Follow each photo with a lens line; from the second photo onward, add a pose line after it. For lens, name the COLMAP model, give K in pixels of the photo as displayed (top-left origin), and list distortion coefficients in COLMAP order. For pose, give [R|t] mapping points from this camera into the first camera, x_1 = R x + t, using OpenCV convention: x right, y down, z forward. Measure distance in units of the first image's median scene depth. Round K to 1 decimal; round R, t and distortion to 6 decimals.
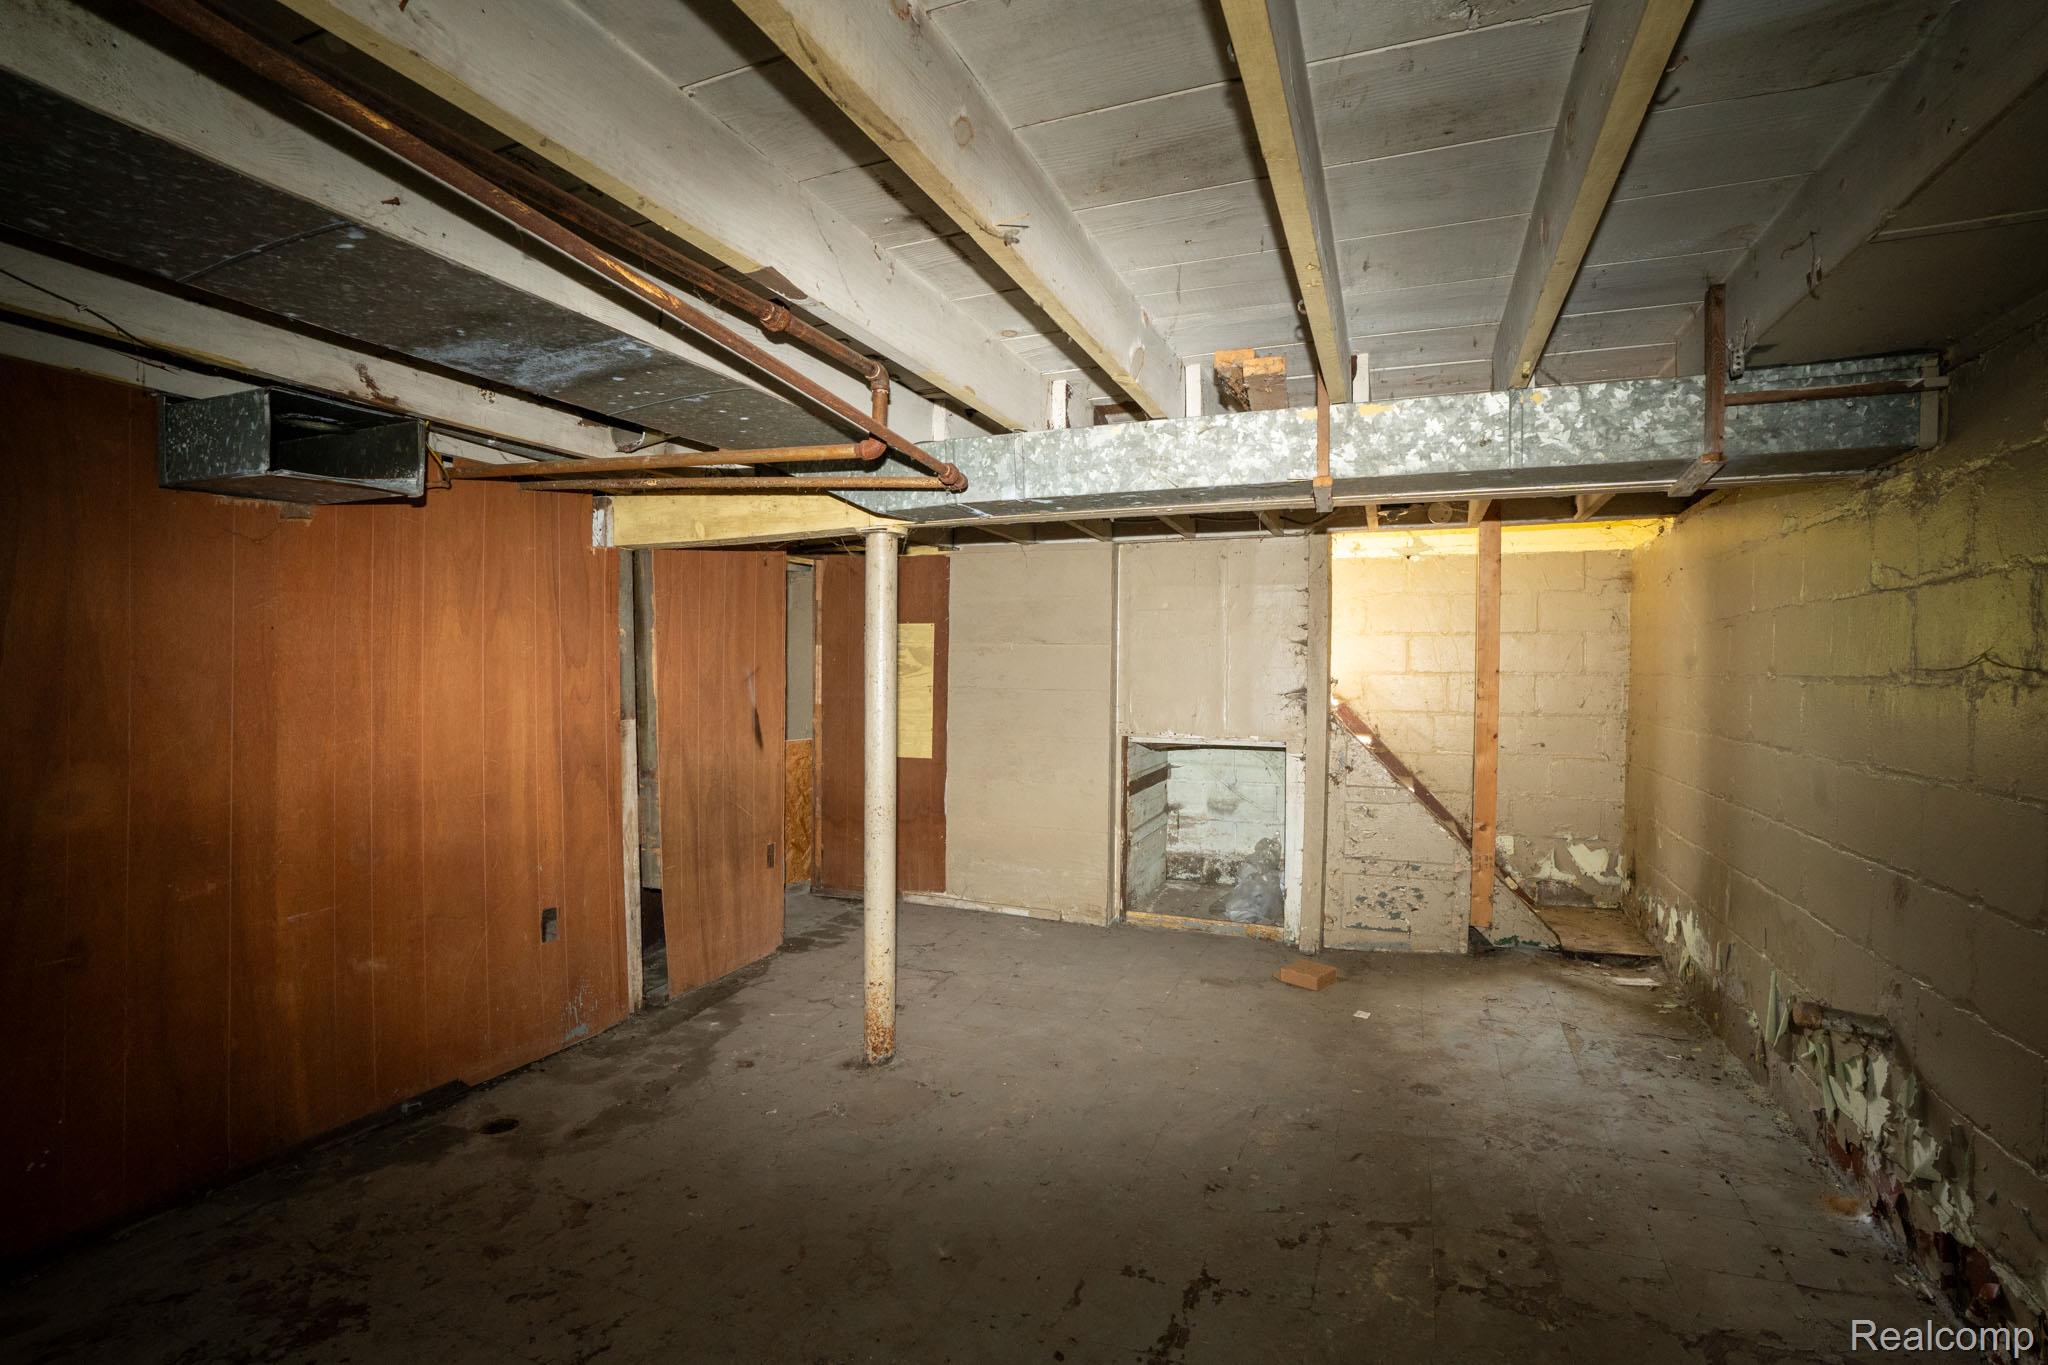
lens RADIAL K [[952.0, 0, 1020.7], [0, 952.0, 677.5], [0, 0, 1]] dist [-0.073392, 0.032380]
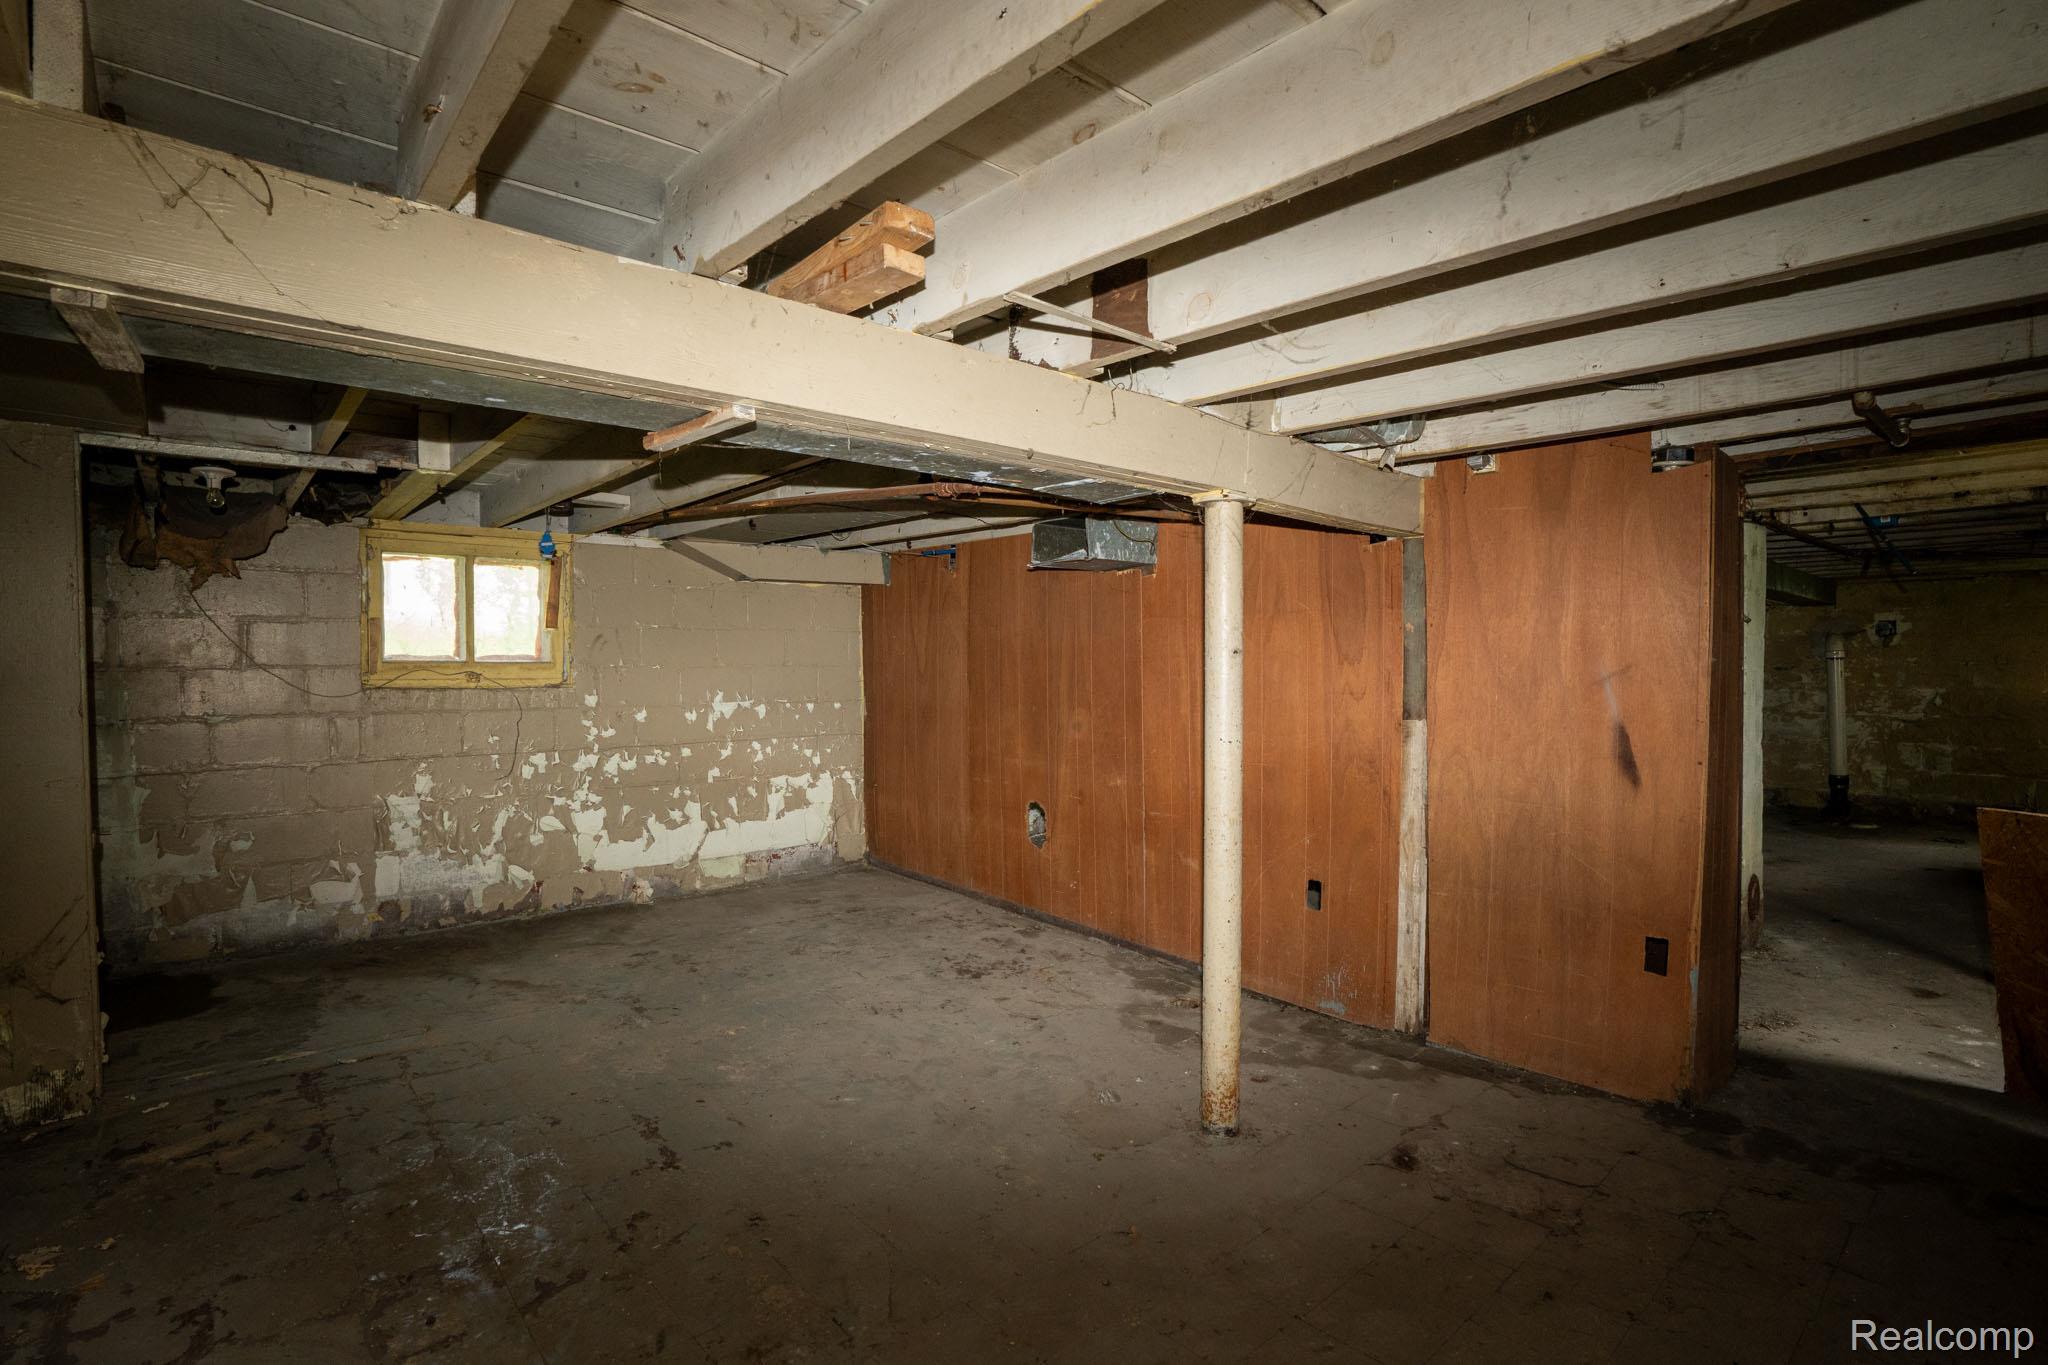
lens RADIAL K [[952.0, 0, 1020.7], [0, 952.0, 677.5], [0, 0, 1]] dist [-0.073392, 0.032380]
pose [[-0.442503, 0.013384, -0.896667, 0.633769], [-0.008779, 0.999776, 0.019255, -0.013217], [0.896724, 0.016392, -0.442286, 1.135511]]
